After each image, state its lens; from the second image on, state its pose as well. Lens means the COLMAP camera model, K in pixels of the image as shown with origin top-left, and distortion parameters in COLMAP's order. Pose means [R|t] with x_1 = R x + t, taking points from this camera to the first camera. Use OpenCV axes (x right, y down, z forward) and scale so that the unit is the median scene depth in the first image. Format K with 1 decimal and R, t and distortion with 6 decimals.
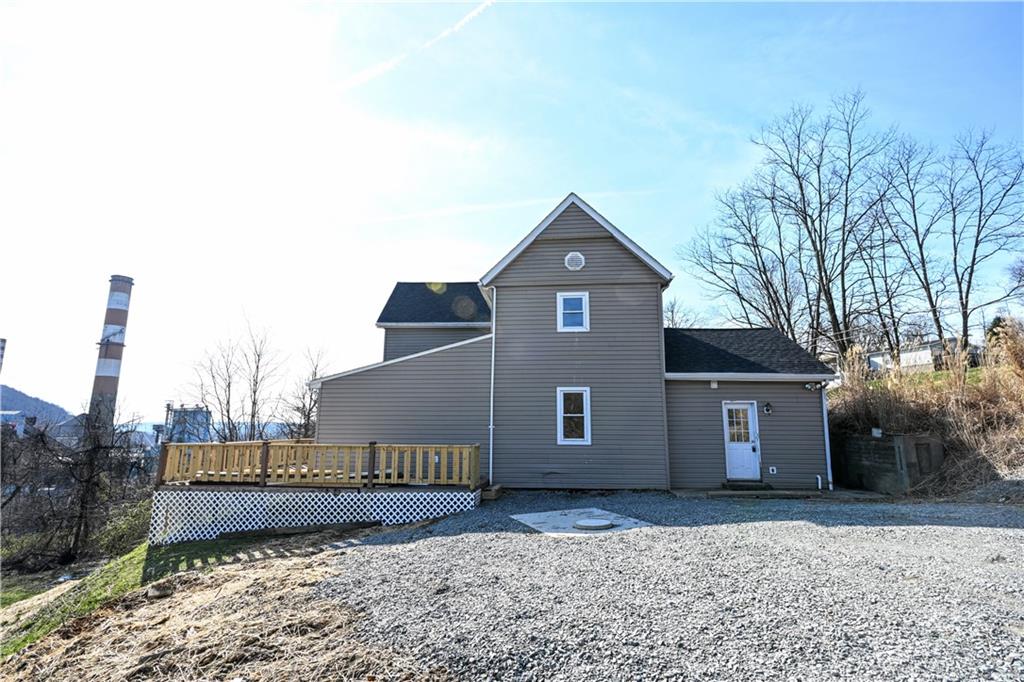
lens RADIAL K [[492.8, 0, 512.0], [0, 492.8, 341.0], [0, 0, 1]] dist [-0.000971, -0.000984]
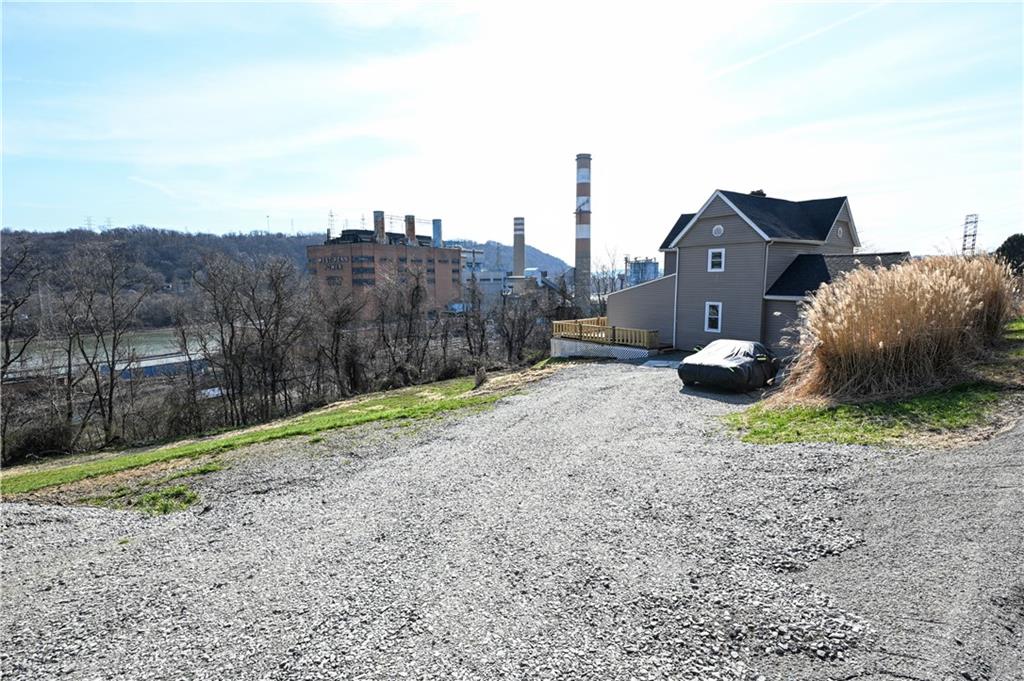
lens RADIAL K [[508.3, 0, 512.0], [0, 508.3, 340.5], [0, 0, 1]] dist [0.003261, 0.000783]
pose [[0.670202, 0.083591, -0.737457, 0.329363], [0.144210, 0.960032, 0.239879, -0.107081], [0.728034, -0.267116, 0.631361, -0.257311]]
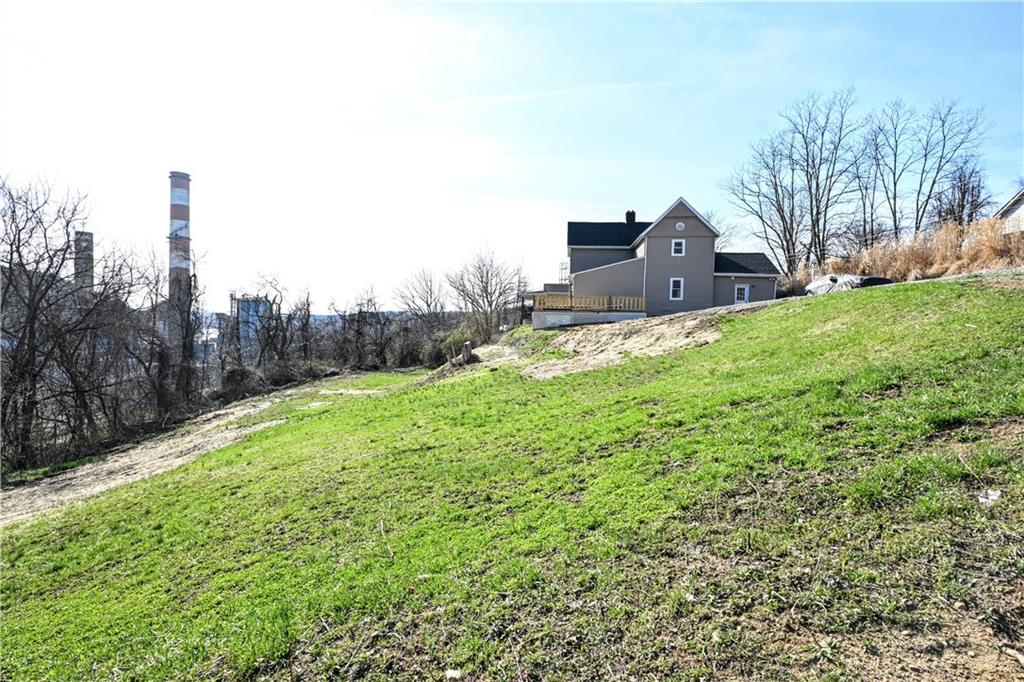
lens RADIAL K [[492.8, 0, 512.0], [0, 492.8, 341.0], [0, 0, 1]] dist [-0.000971, -0.000984]
pose [[0.999017, 0.017687, -0.040642, -0.195816], [-0.008777, 0.977717, 0.209746, -0.036535], [0.043446, -0.209183, 0.976911, -0.506102]]
